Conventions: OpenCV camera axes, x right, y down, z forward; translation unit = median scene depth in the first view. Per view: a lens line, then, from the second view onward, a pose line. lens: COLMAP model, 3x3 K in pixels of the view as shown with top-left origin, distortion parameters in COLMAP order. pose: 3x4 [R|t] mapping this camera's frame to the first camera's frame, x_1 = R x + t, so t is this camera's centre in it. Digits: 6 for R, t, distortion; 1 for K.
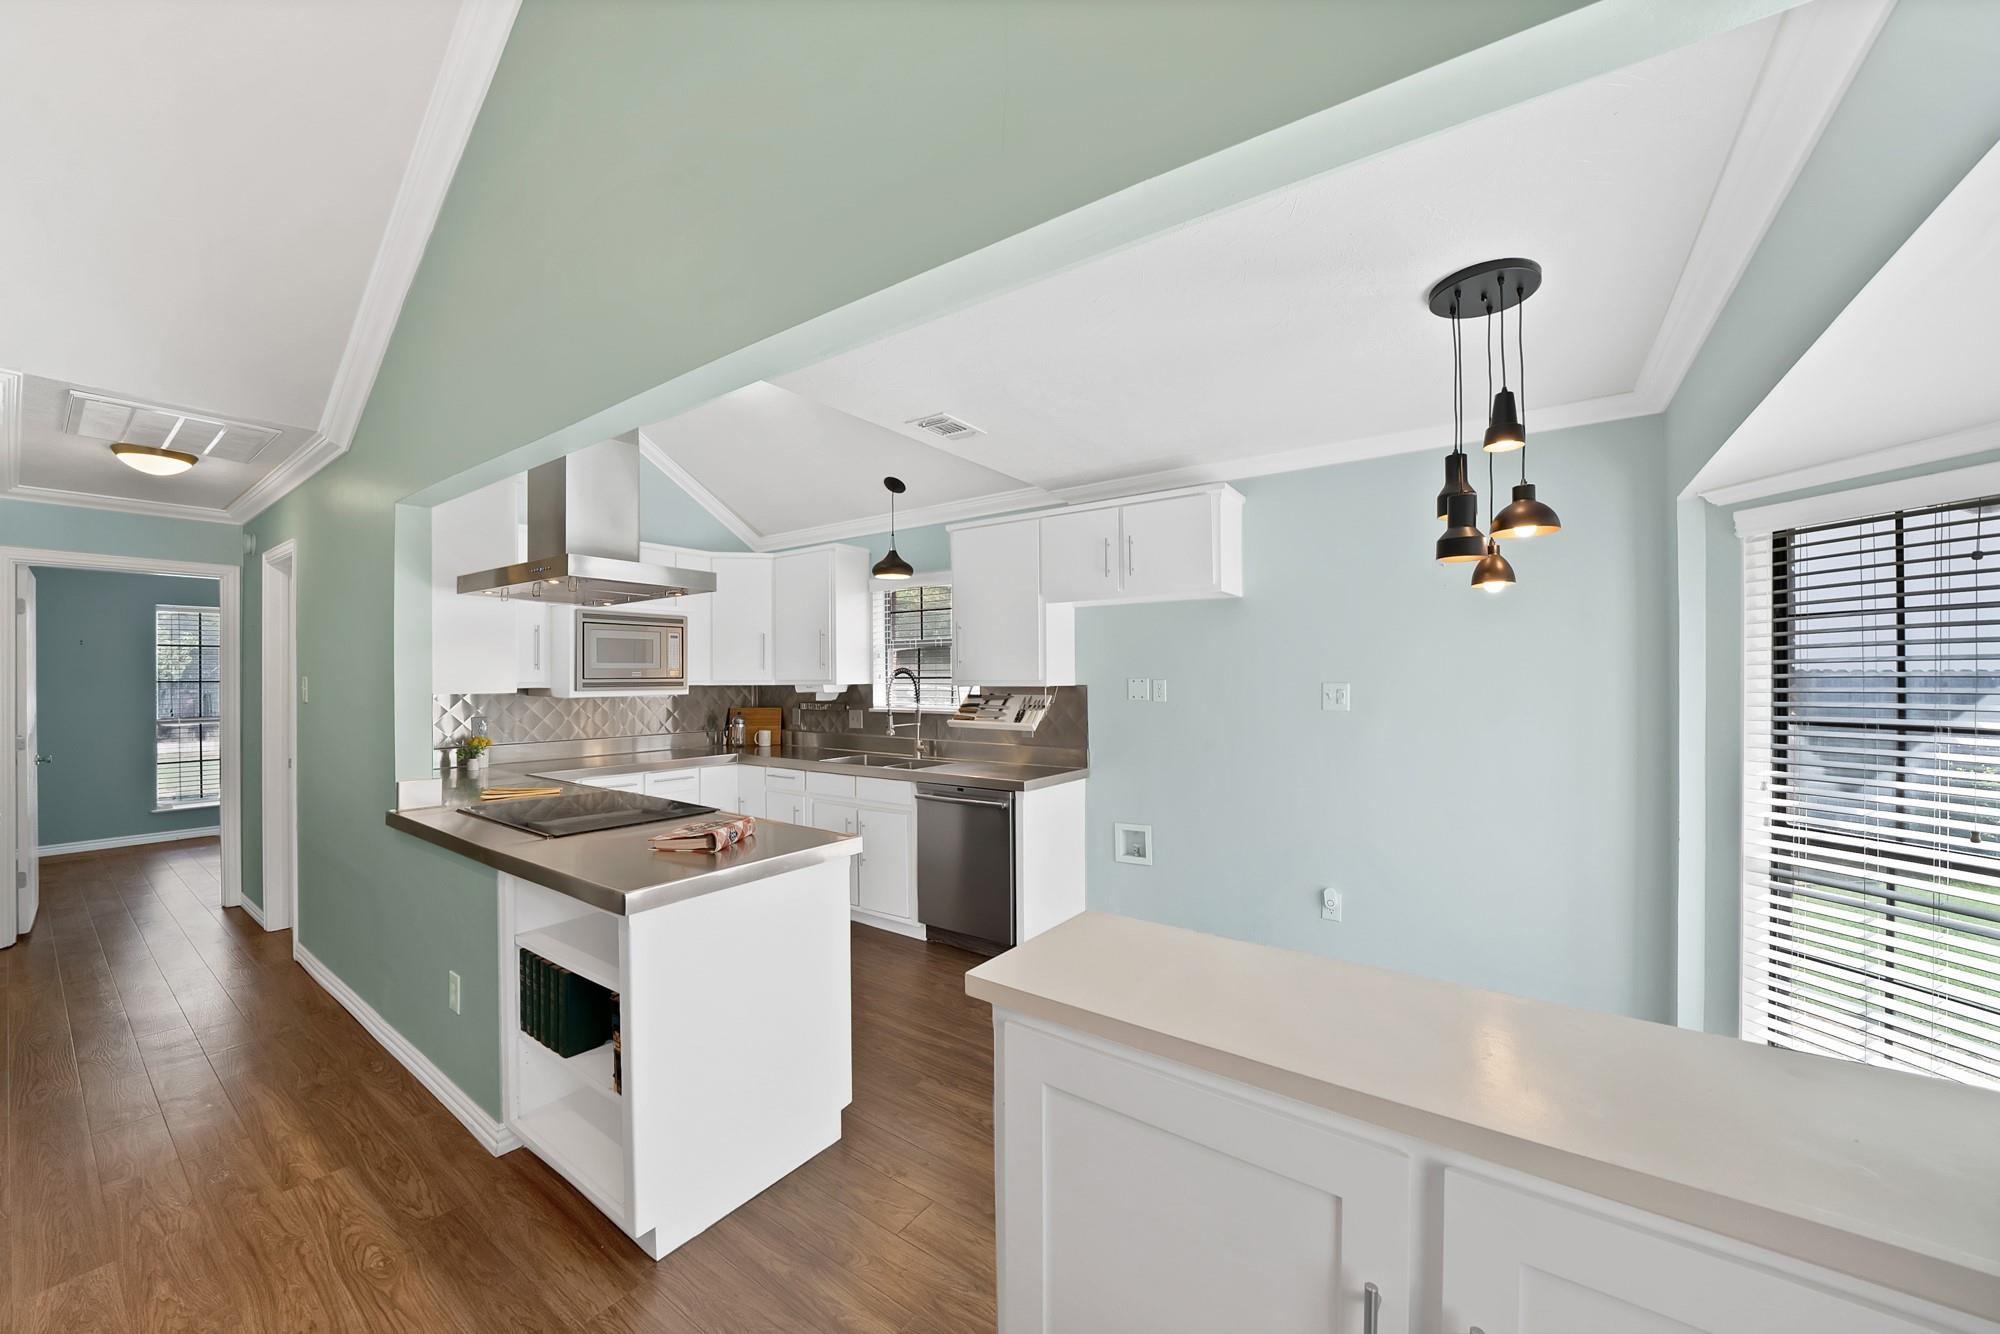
lens RADIAL K [[769.5, 0, 949.5], [0, 769.5, 676.6], [0, 0, 1]] dist [0.057931, 0.000047]
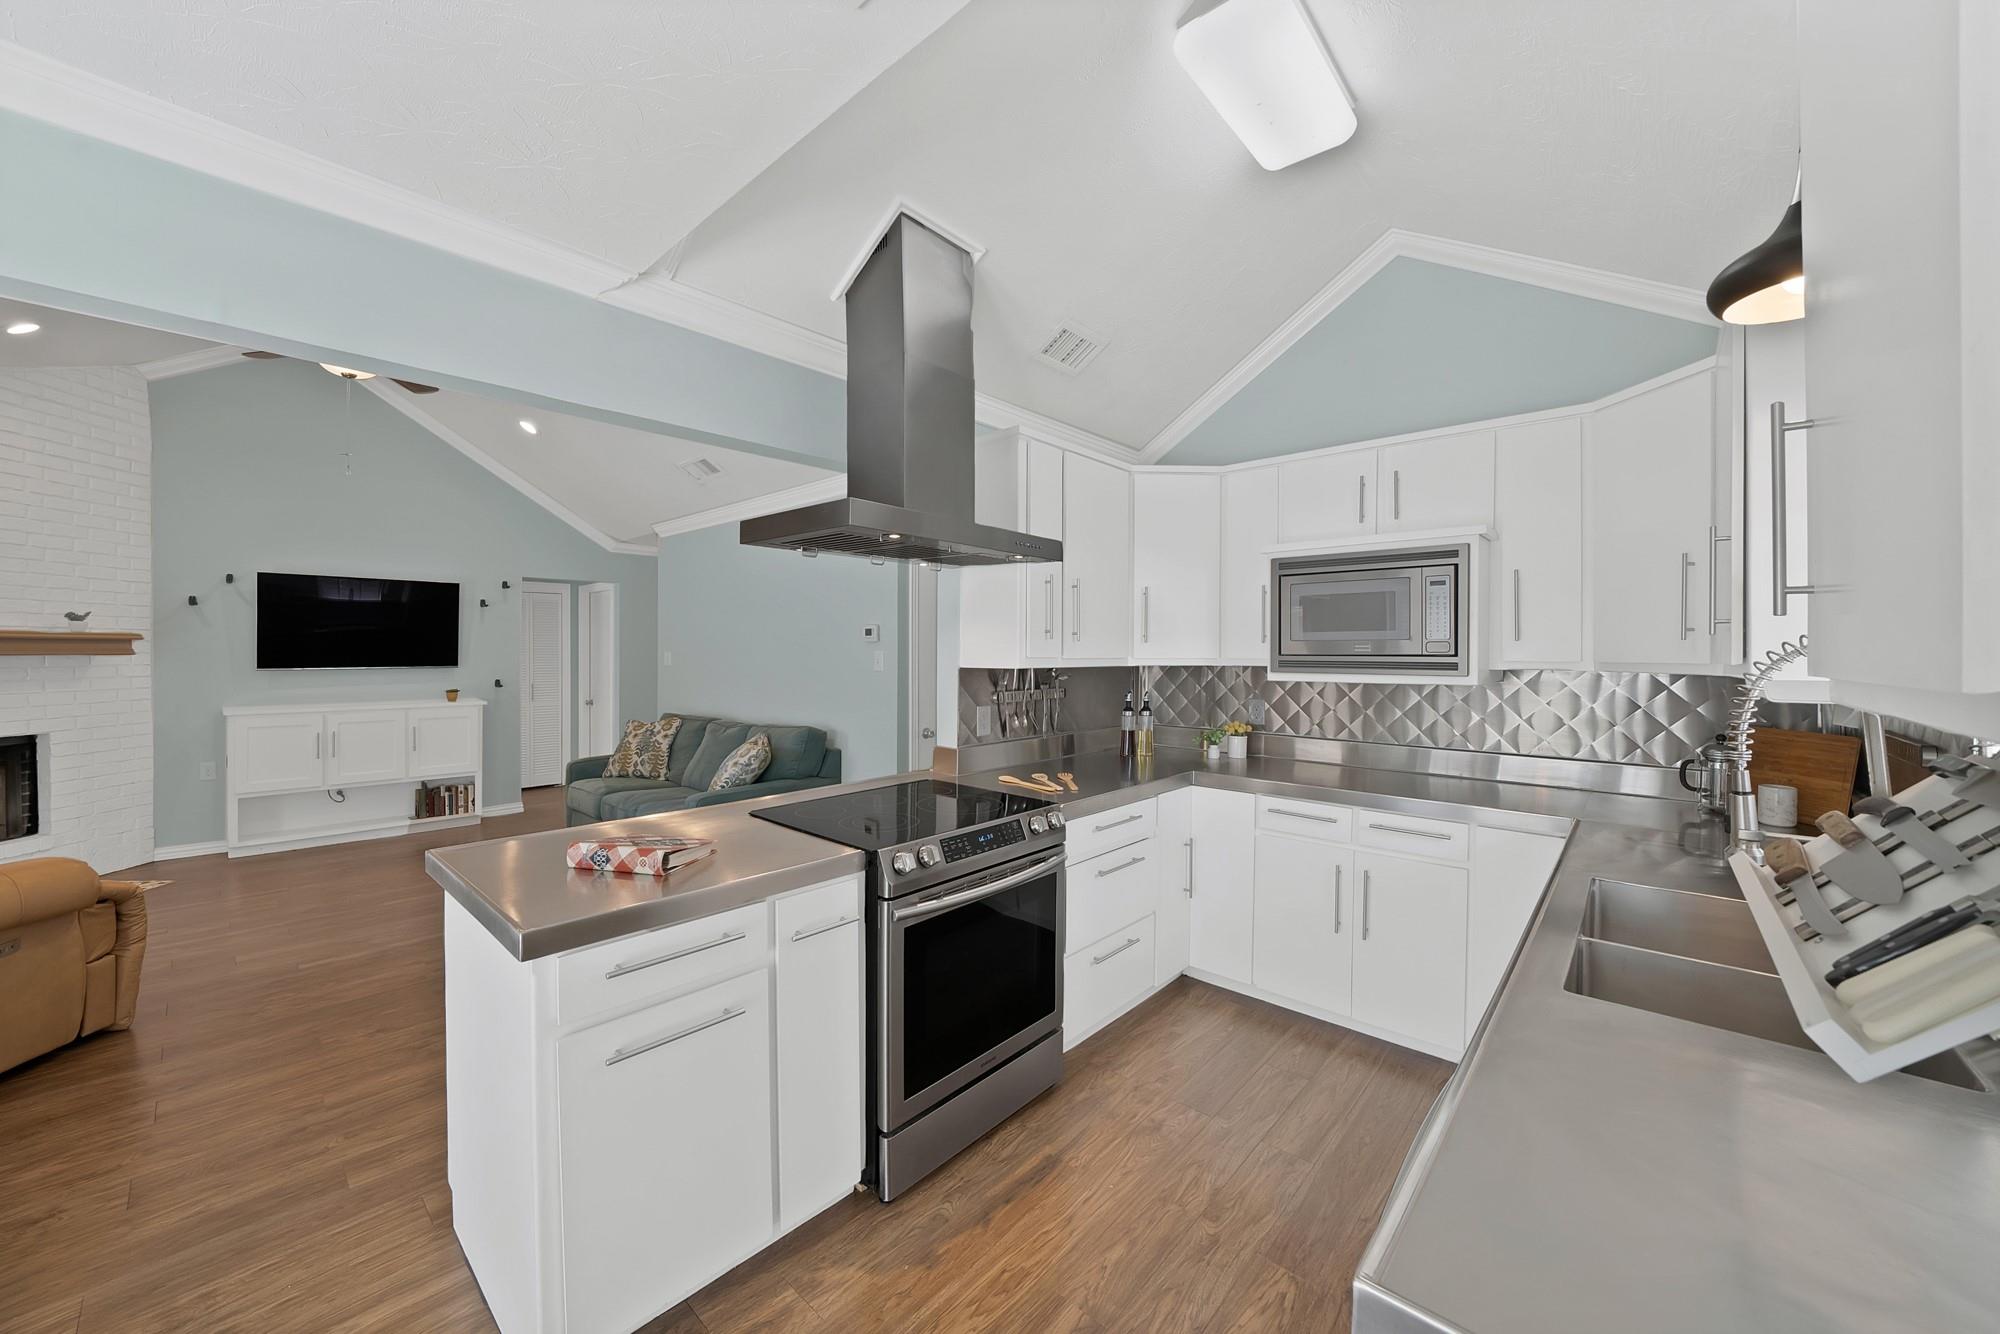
lens RADIAL K [[735.4, 0, 986.0], [0, 735.4, 653.5], [0, 0, 1]] dist [-0.022132, 0.000028]
pose [[-0.077520, 0.006276, -0.996971, 0.203562], [-0.003131, 0.999974, 0.006538, -0.002355], [0.996986, 0.003628, -0.077498, 0.730976]]
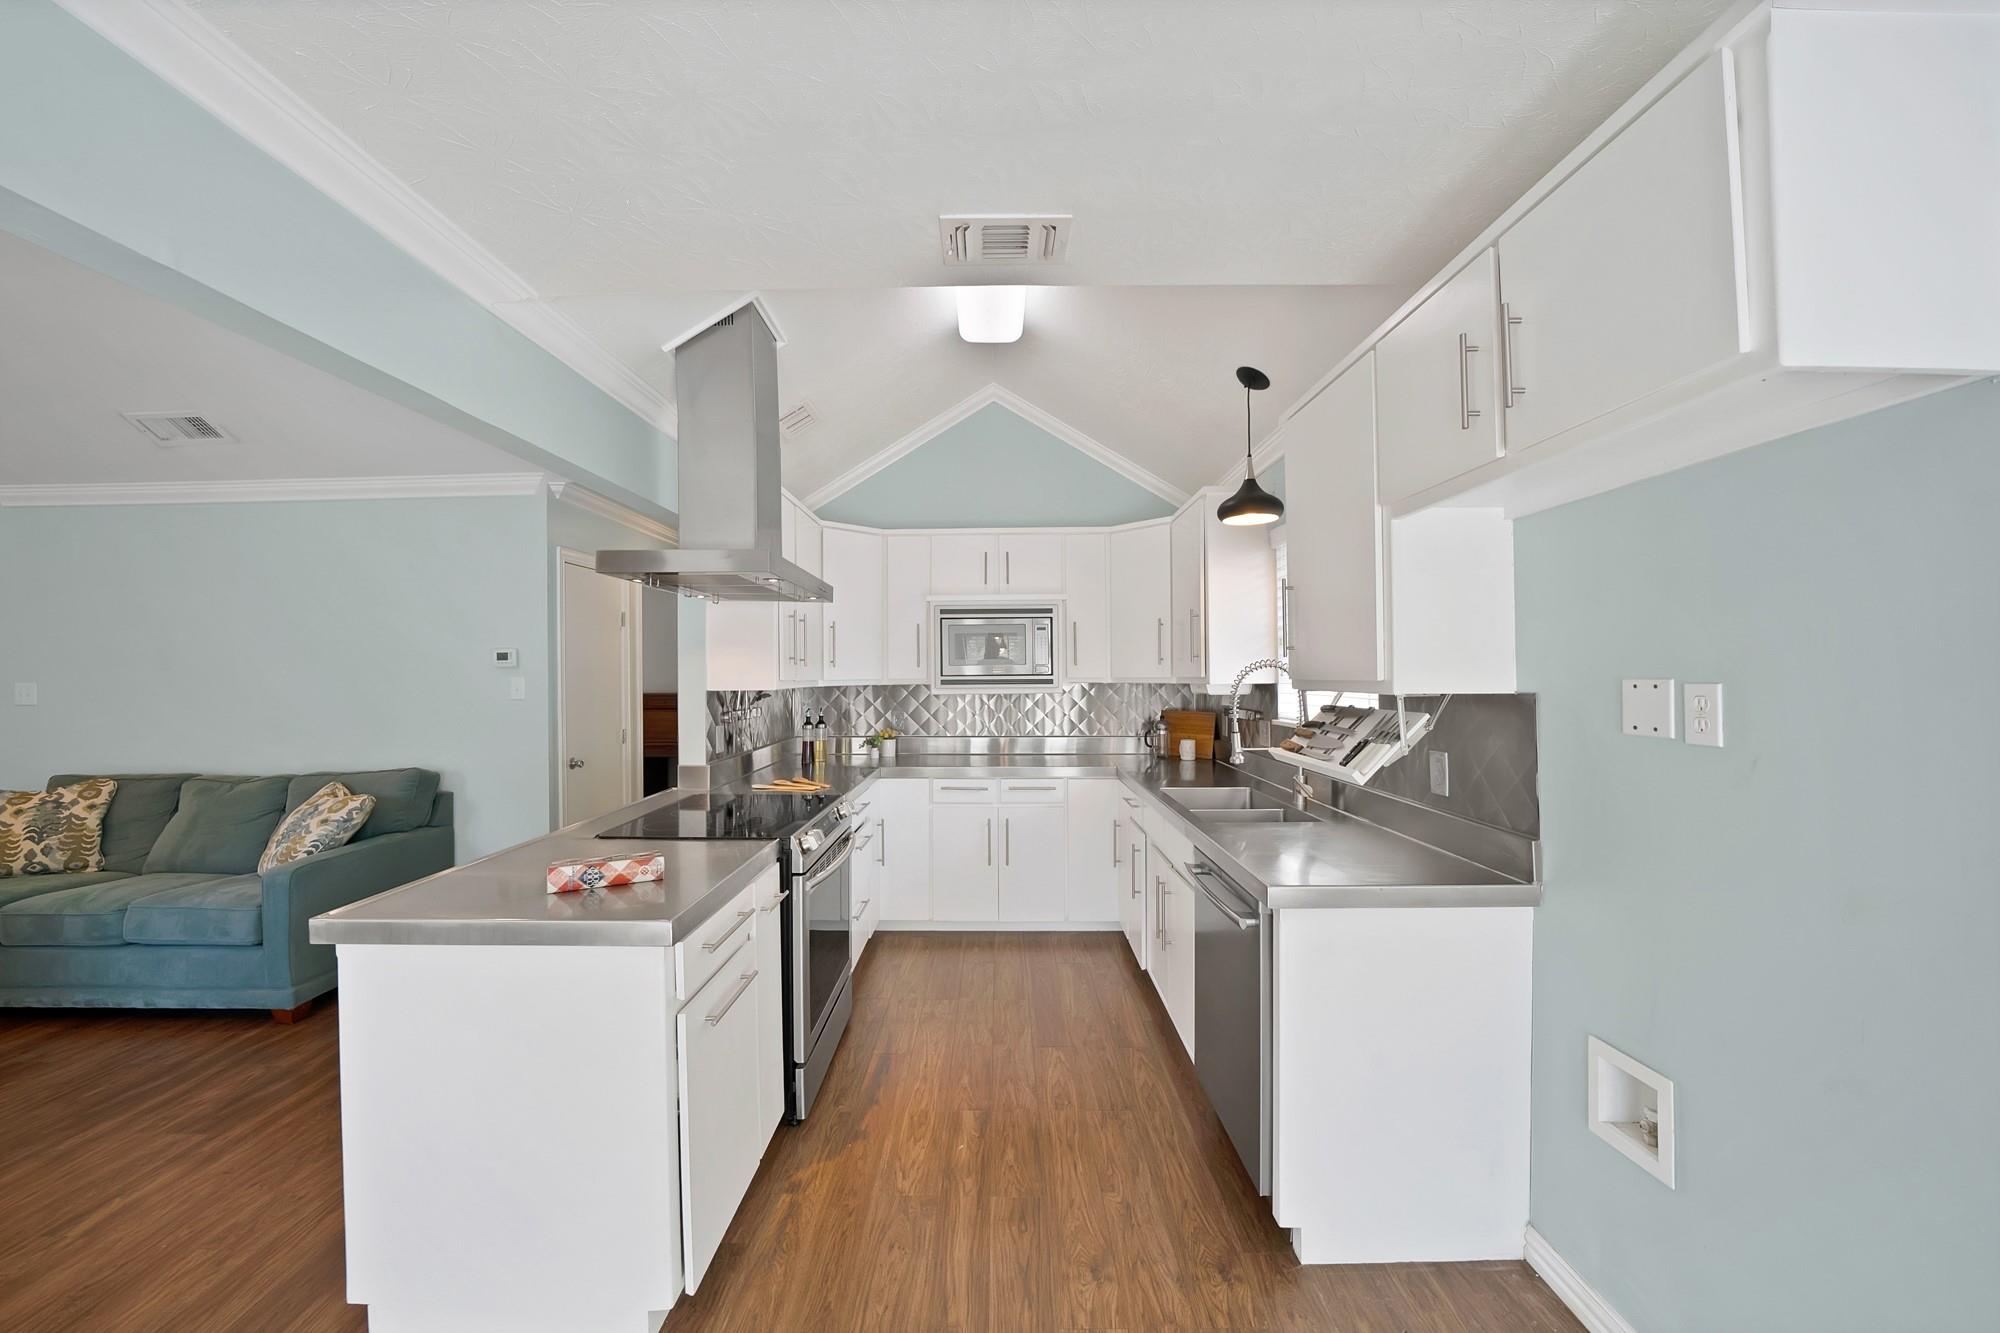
lens RADIAL K [[734.3, 0, 988.0], [0, 734.3, 671.5], [0, 0, 1]] dist [-0.026332, 0.004422]
pose [[0.606616, -0.003396, -0.794988, 0.280874], [0.006004, 0.999982, 0.000310, -0.002737], [0.794972, -0.004961, 0.606626, 0.452245]]
